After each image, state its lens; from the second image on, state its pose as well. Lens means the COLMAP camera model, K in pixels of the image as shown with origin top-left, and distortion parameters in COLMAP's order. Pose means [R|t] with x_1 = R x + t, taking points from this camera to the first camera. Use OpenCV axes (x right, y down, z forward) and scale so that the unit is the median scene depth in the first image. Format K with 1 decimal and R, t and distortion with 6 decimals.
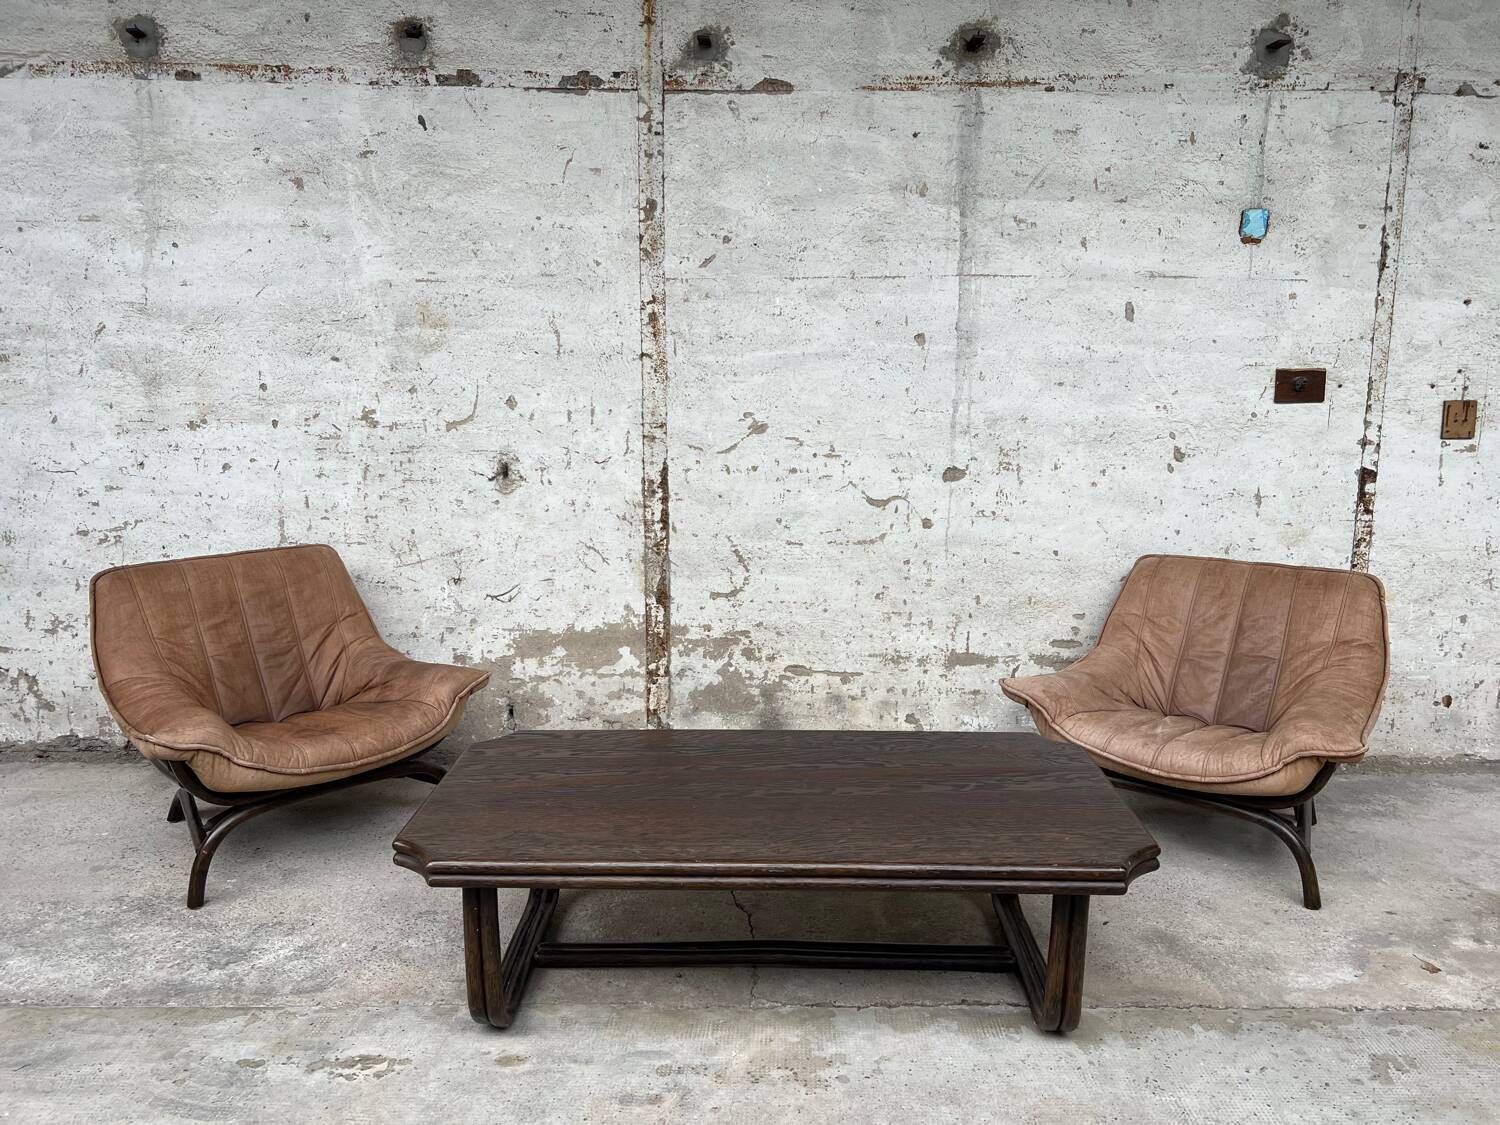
lens RADIAL K [[1126.6, 0, 752.2], [0, 1126.6, 569.8], [0, 0, 1]] dist [0.052872, -0.064646]
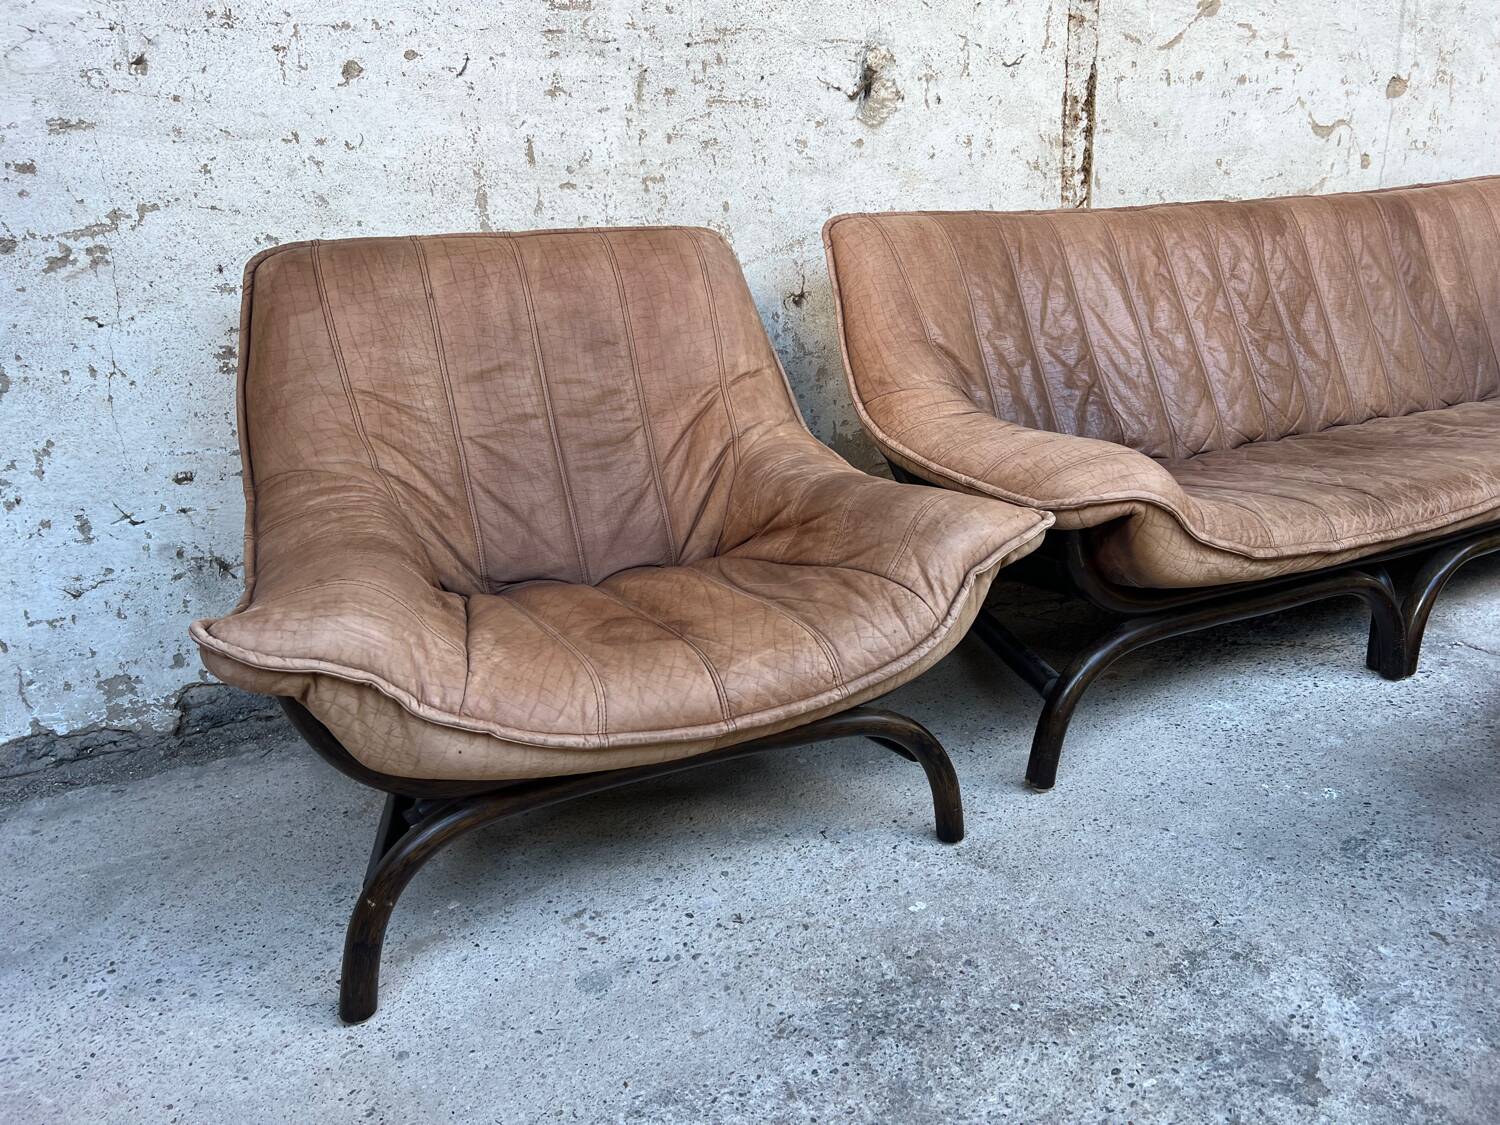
lens RADIAL K [[1126.6, 0, 760.3], [0, 1126.6, 574.9], [0, 0, 1]] dist [0.052872, -0.064646]
pose [[0.883504, -0.184678, 0.430482, -0.551616], [0.119024, 0.977347, 0.175003, 0.044021], [-0.453049, -0.103378, 0.885471, 0.513669]]
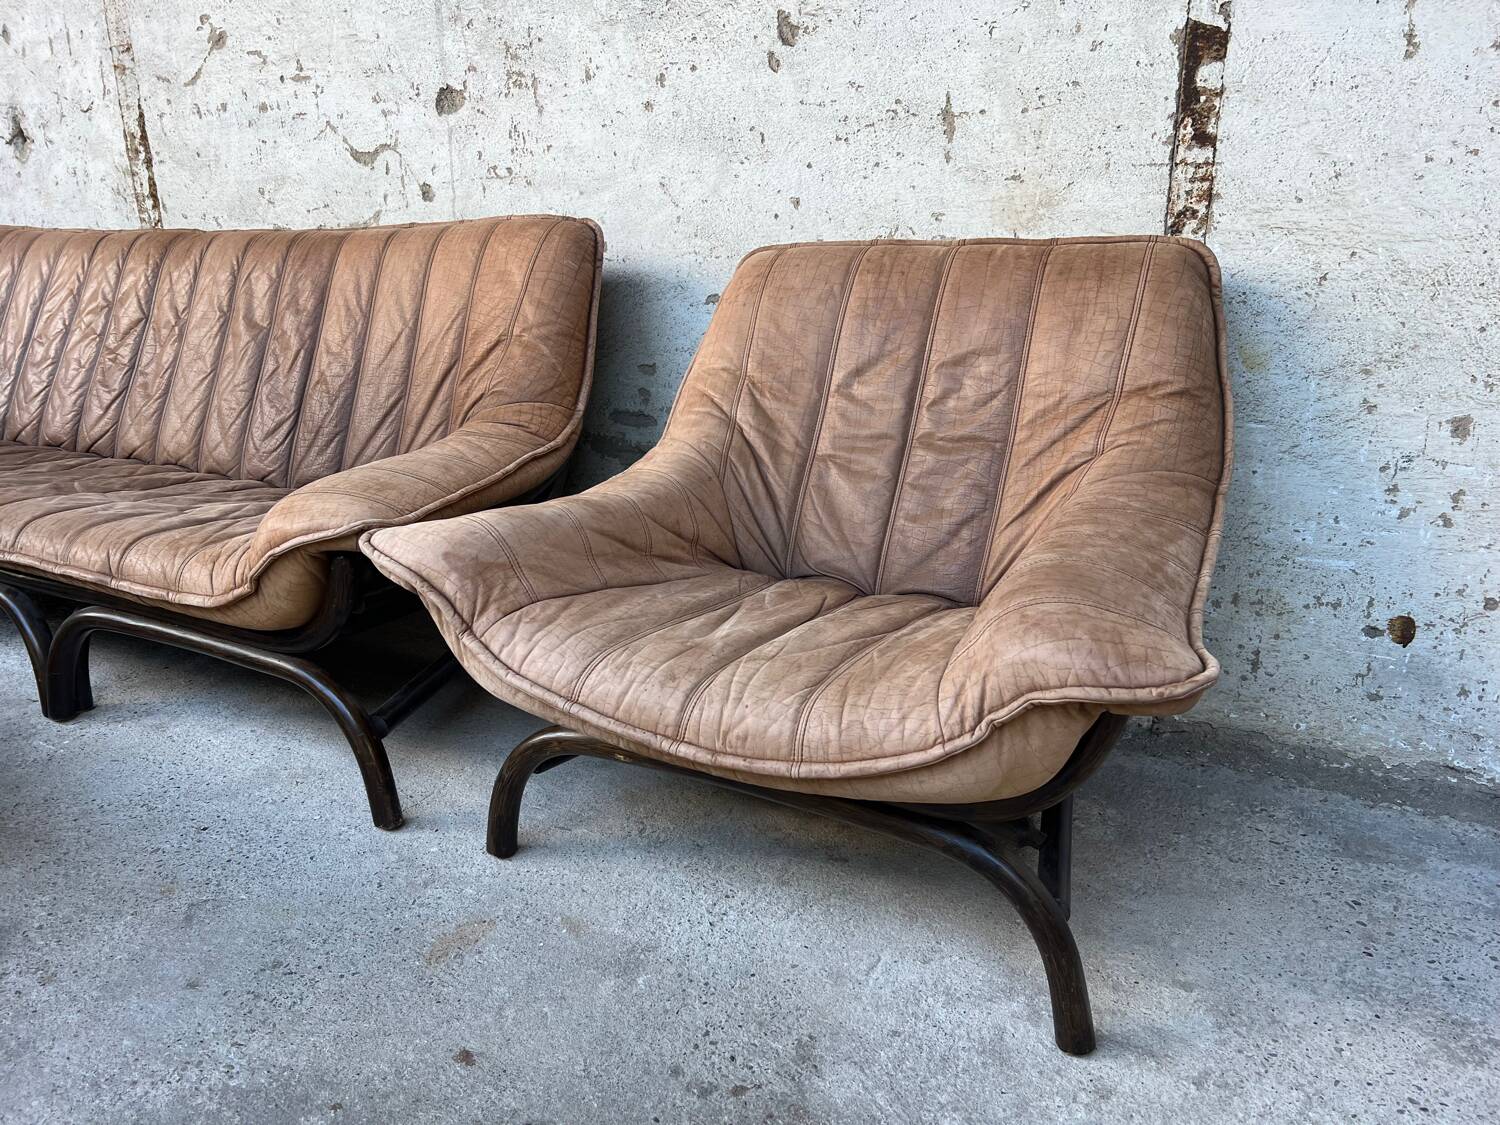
lens RADIAL K [[1126.6, 0, 745.6], [0, 1126.6, 571.0], [0, 0, 1]] dist [0.052872, -0.064646]
pose [[0.859659, 0.142396, -0.490622, 0.630392], [-0.065819, 0.983236, 0.170044, 0.042689], [0.506611, -0.113887, 0.854620, 0.559167]]
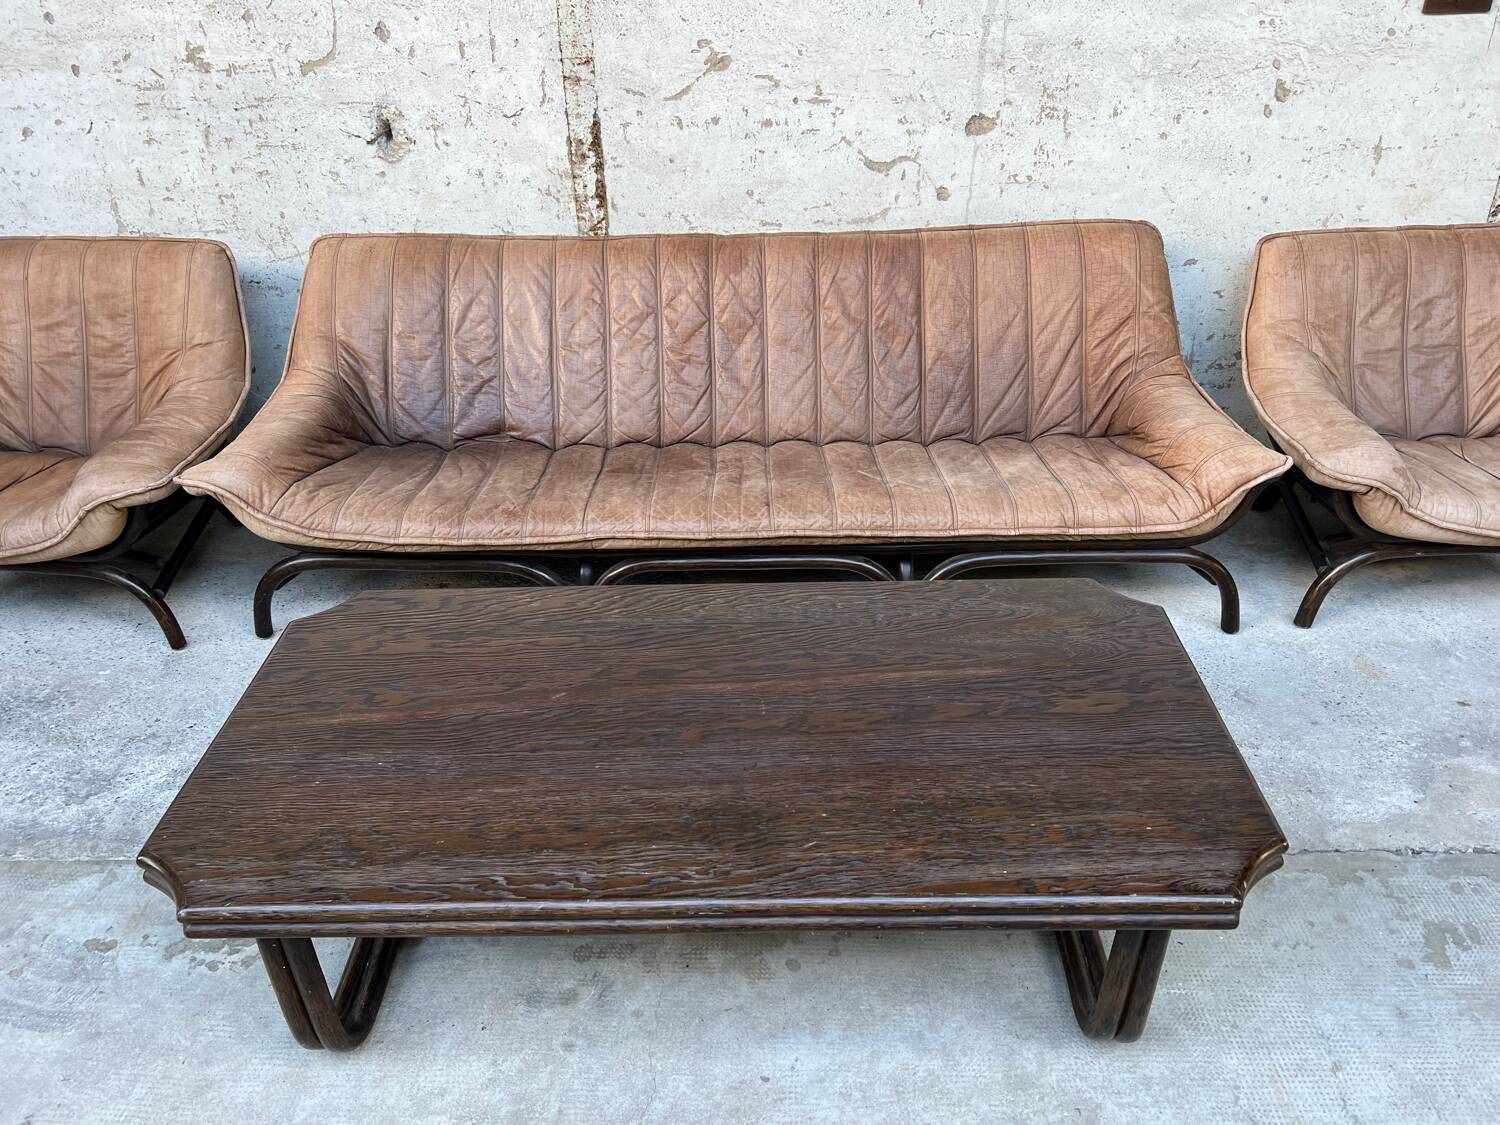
lens RADIAL K [[1126.6, 0, 765.1], [0, 1126.6, 573.6], [0, 0, 1]] dist [0.052872, -0.064646]
pose [[0.999793, -0.010714, -0.017318, 0.045603], [0.016075, 0.937326, 0.348084, -0.070611], [0.012504, -0.348290, 0.937303, 0.183186]]
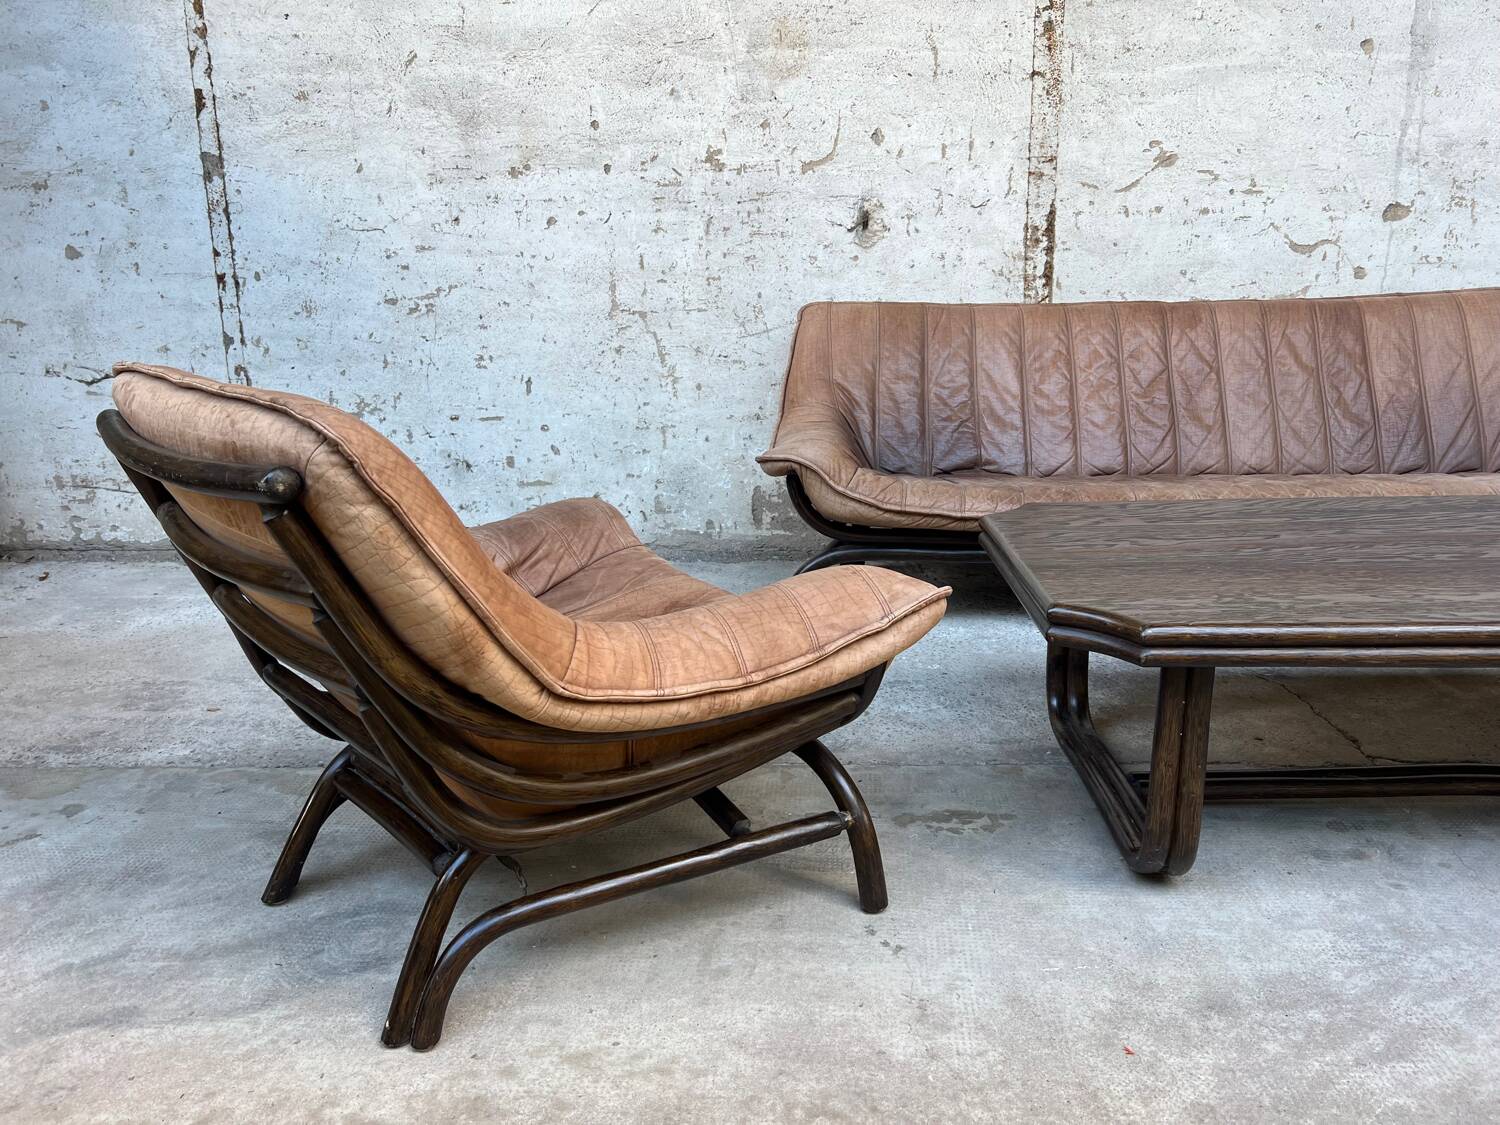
lens RADIAL K [[1126.6, 0, 758.4], [0, 1126.6, 560.1], [0, 0, 1]] dist [0.052872, -0.064646]
pose [[0.999387, -0.008781, -0.033878, -0.276002], [0.011111, 0.997541, 0.069201, 0.112710], [0.033187, -0.069535, 0.997027, 0.111876]]
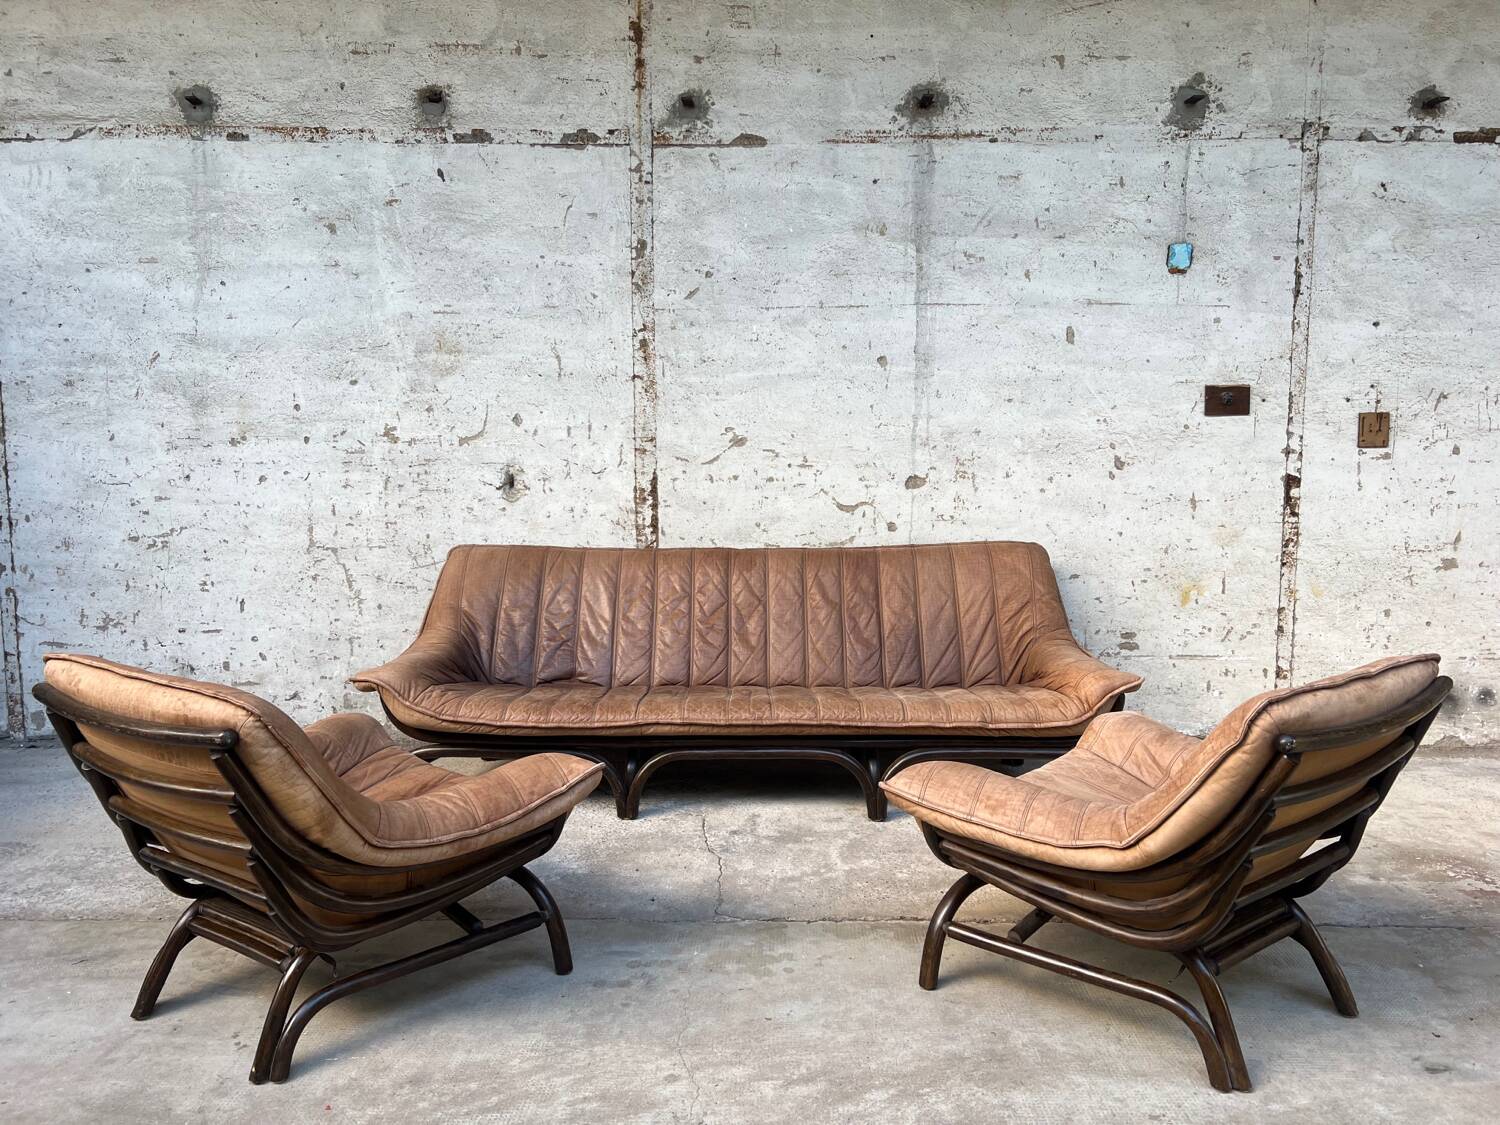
lens RADIAL K [[1126.6, 0, 753.3], [0, 1126.6, 565.4], [0, 0, 1]] dist [0.052872, -0.064646]
pose [[0.999834, -0.004066, -0.017781, 0.039353], [0.003004, 0.998235, -0.059316, 0.062466], [0.017990, 0.059252, 0.998081, -0.101996]]
